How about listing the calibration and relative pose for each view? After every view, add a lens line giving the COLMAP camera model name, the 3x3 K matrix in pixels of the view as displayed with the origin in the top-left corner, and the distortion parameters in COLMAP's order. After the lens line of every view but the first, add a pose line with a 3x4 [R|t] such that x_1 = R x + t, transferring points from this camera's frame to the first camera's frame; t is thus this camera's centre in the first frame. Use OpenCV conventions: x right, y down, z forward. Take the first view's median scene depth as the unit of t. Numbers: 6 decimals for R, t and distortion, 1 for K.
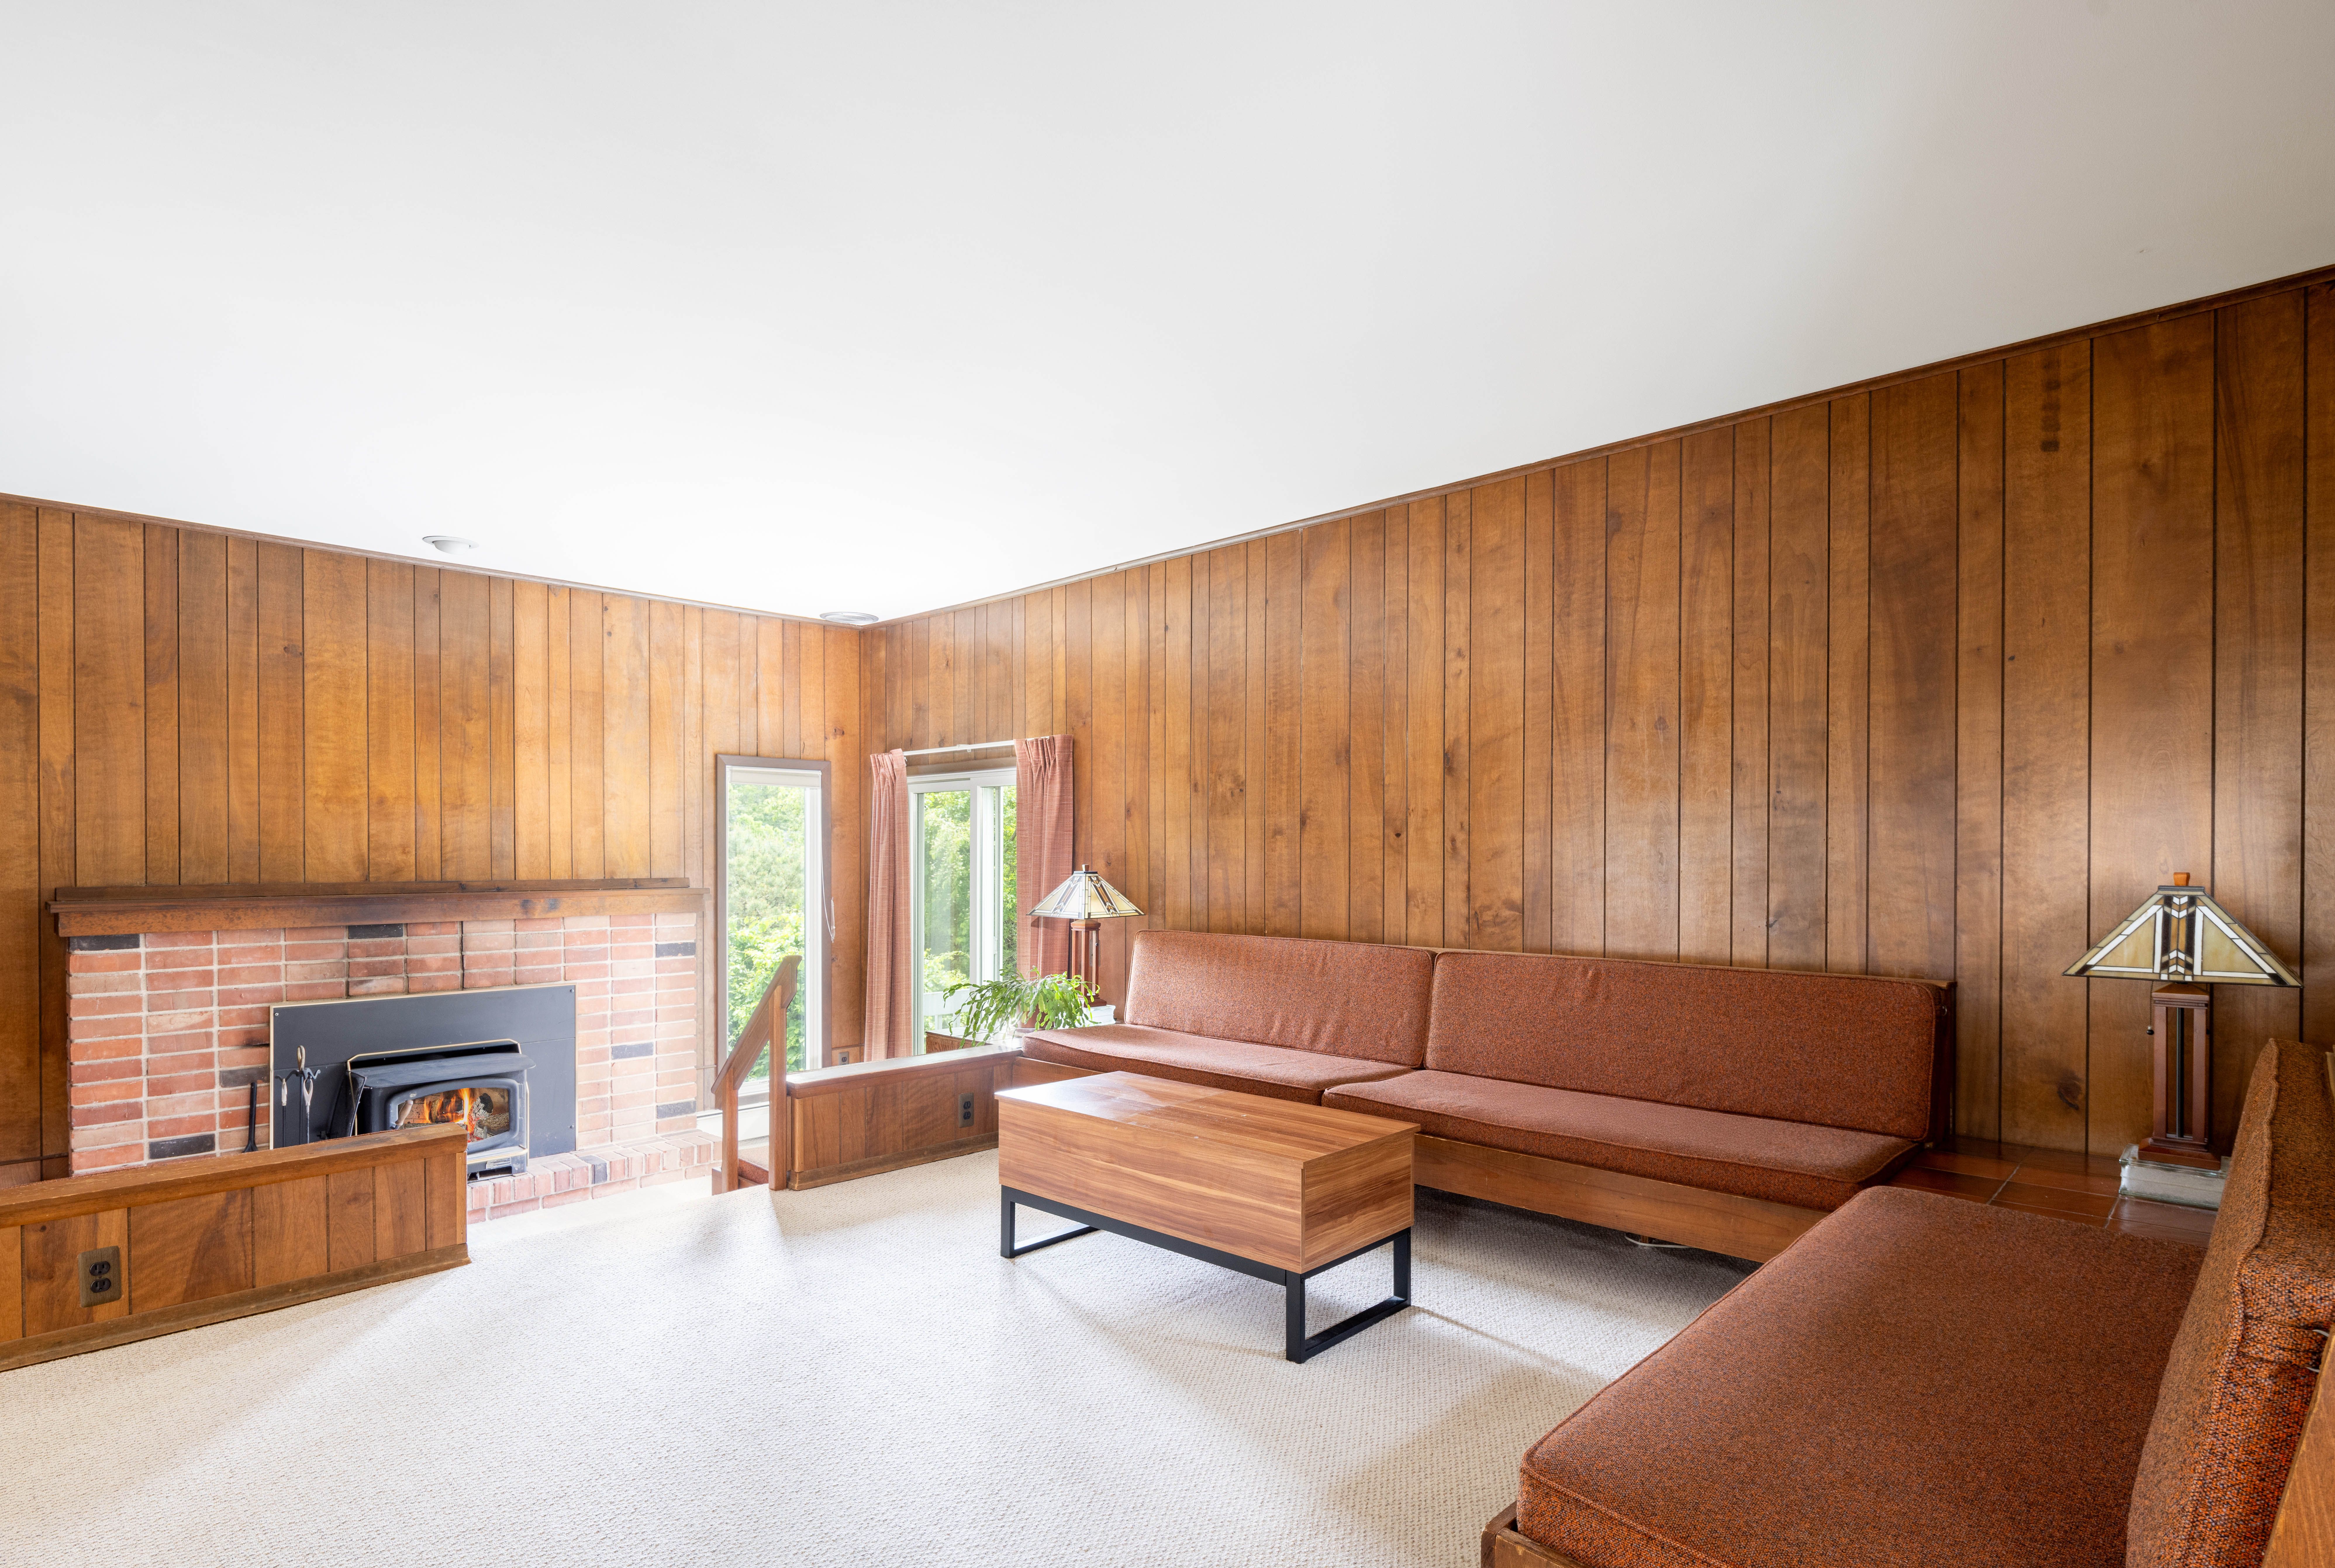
lens RADIAL K [[1172.5, 0, 1171.7], [0, 1172.5, 869.6], [0, 0, 1]] dist [-0.000460, 0.000196]
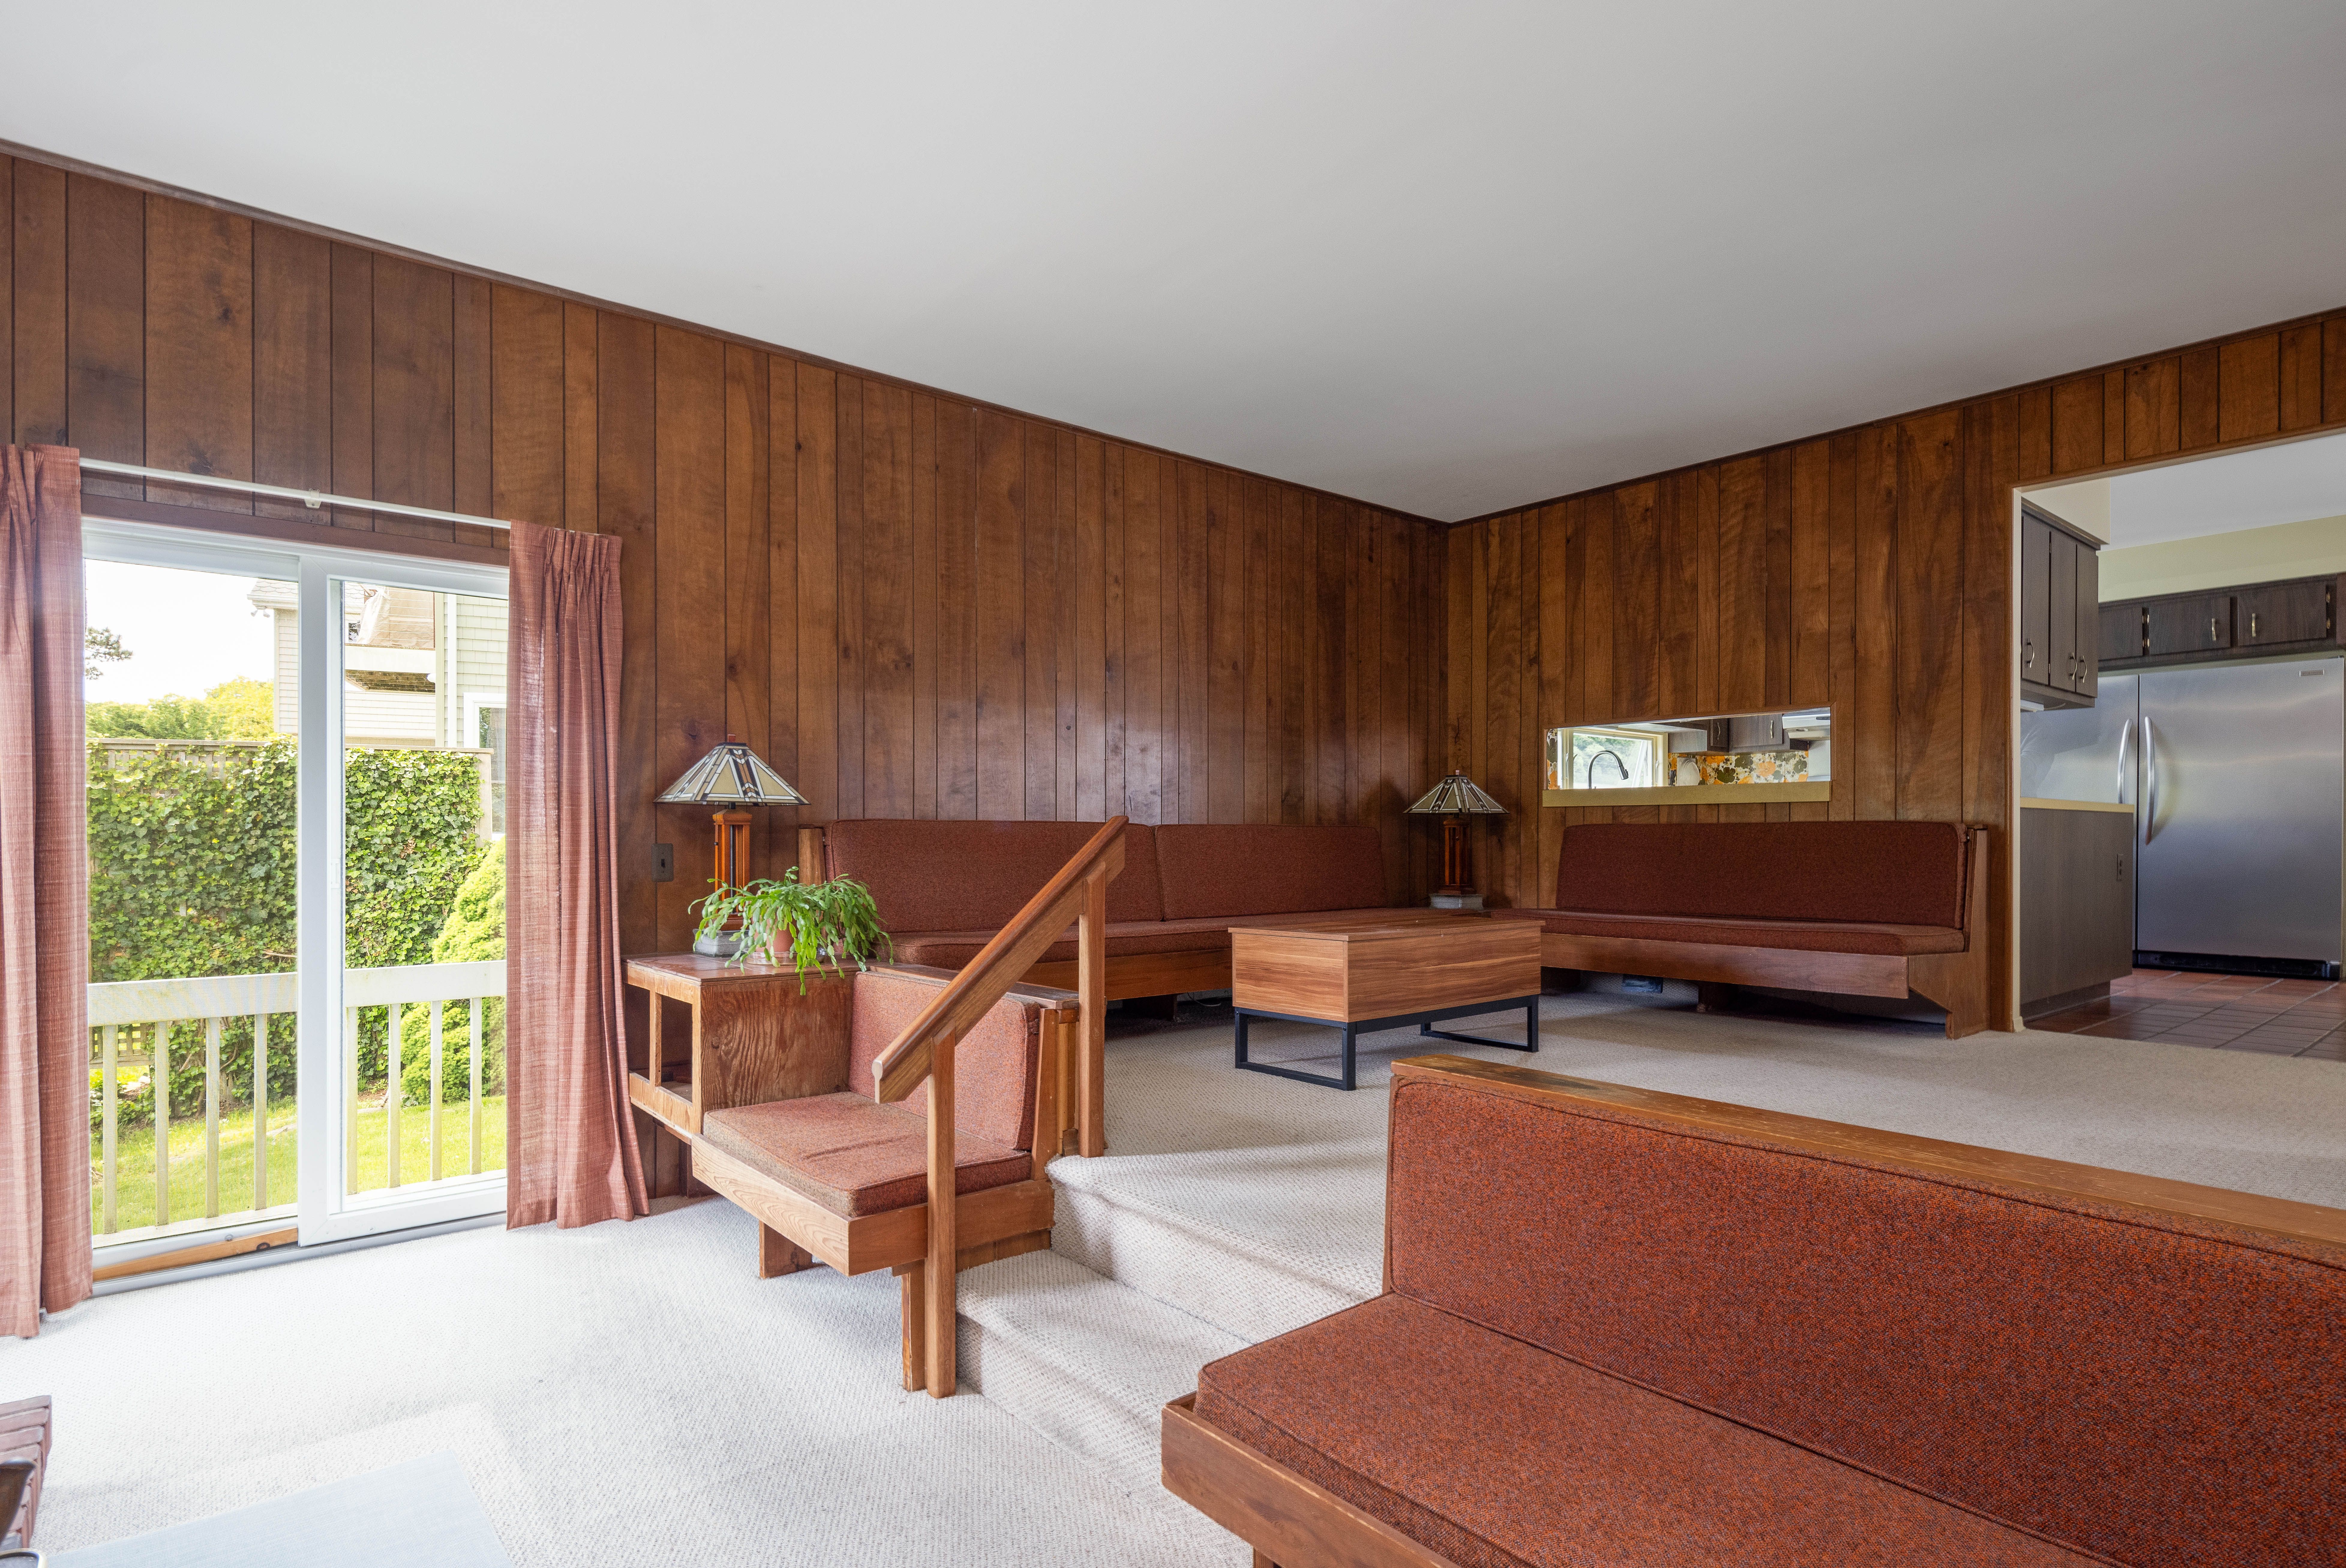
lens RADIAL K [[1187.3, 0, 1171.5], [0, 1187.3, 835.4], [0, 0, 1]] dist [0.007103, 0.000736]
pose [[0.132595, -0.001367, 0.991169, -0.843712], [0.012319, 0.999924, -0.000269, 0.068679], [-0.991094, 0.012246, 0.132601, 0.697329]]
